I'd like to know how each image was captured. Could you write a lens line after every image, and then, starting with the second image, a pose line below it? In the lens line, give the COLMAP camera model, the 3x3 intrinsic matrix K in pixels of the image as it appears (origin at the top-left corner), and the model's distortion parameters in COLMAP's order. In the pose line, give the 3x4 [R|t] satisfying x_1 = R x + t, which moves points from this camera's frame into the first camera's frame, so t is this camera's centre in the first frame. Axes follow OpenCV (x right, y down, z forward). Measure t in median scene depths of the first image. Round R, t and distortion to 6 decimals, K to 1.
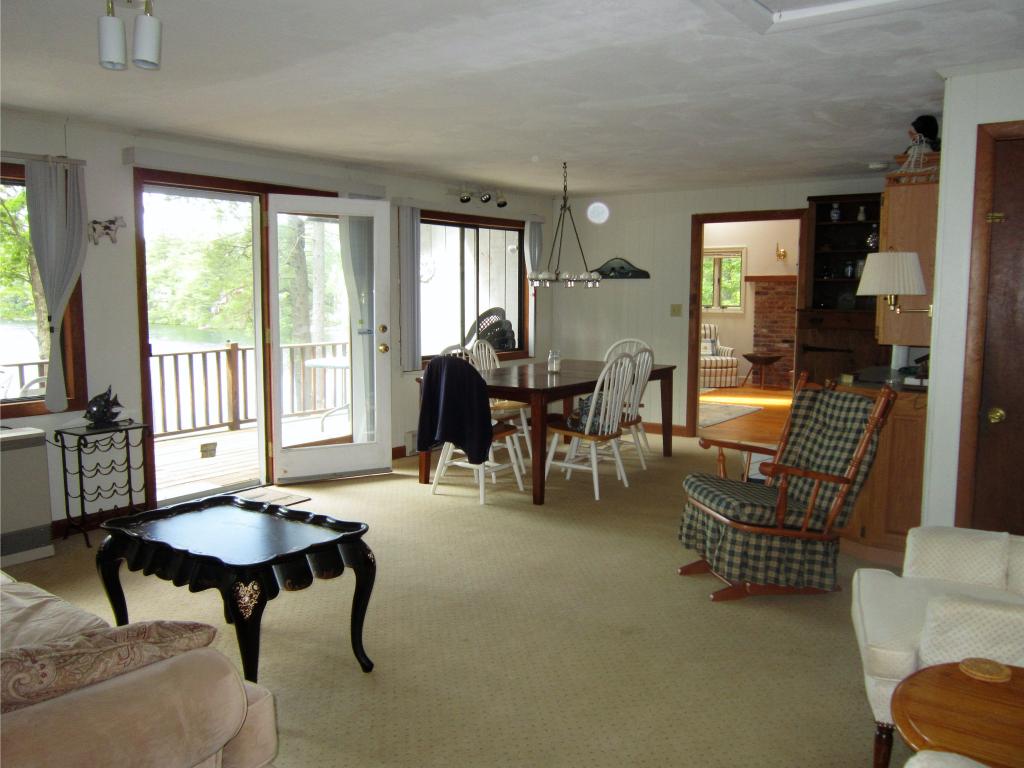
lens RADIAL K [[831.5, 0, 512.6], [0, 831.5, 381.7], [0, 0, 1]] dist [-0.035012, 0.009280]
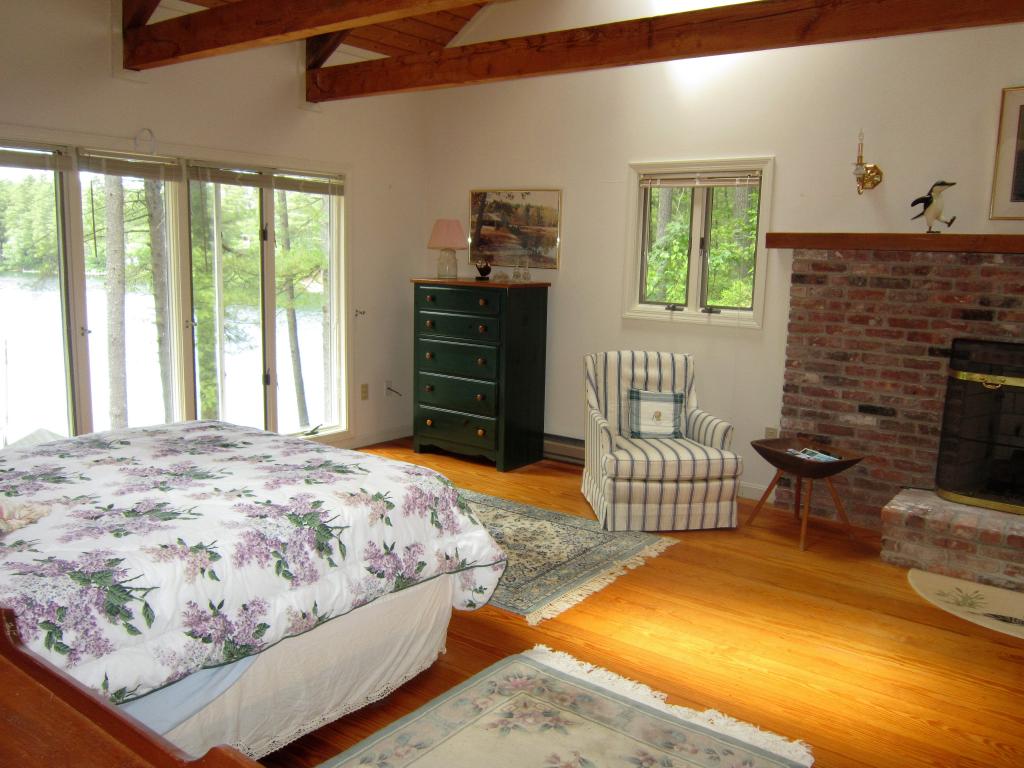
lens RADIAL K [[831.5, 0, 519.6], [0, 831.5, 383.6], [0, 0, 1]] dist [-0.035012, 0.009280]
pose [[0.999385, 0.033009, -0.011799, 0.173543], [-0.032496, 0.998617, 0.041334, -0.070281], [0.013147, -0.040926, 0.999076, 0.617223]]
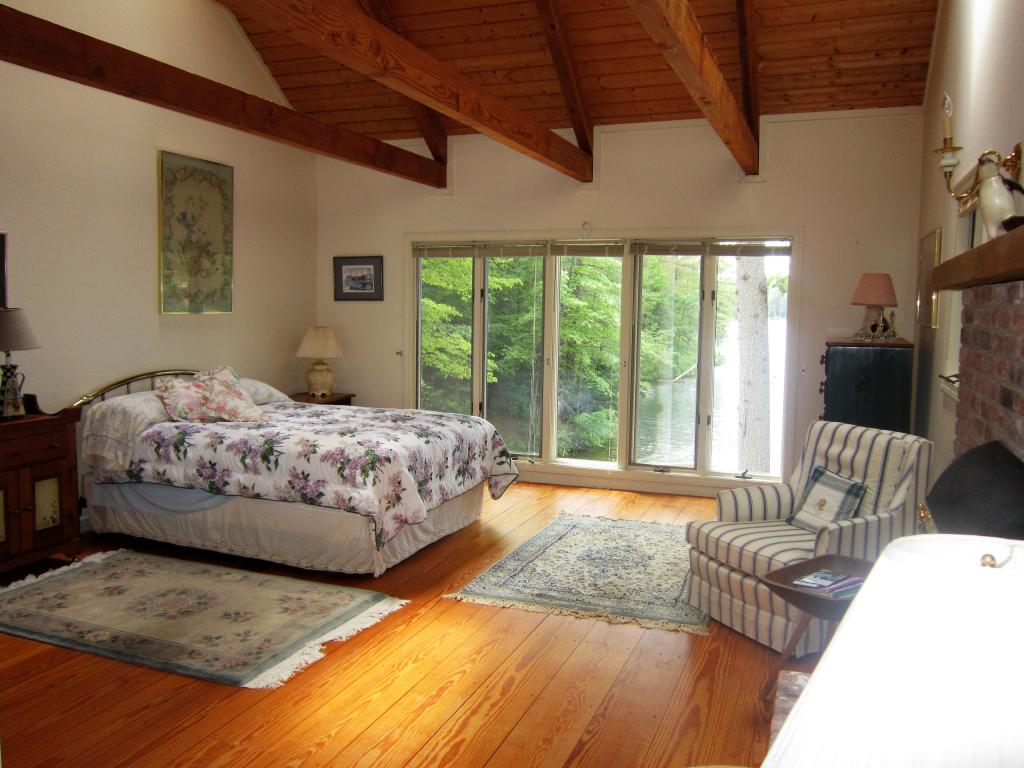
lens RADIAL K [[831.5, 0, 511.0], [0, 831.5, 380.1], [0, 0, 1]] dist [-0.035012, 0.009280]
pose [[0.269063, 0.095920, -0.958334, 0.492996], [-0.125841, 0.990000, 0.063758, -0.092052], [0.954866, 0.103442, 0.278442, 0.805025]]
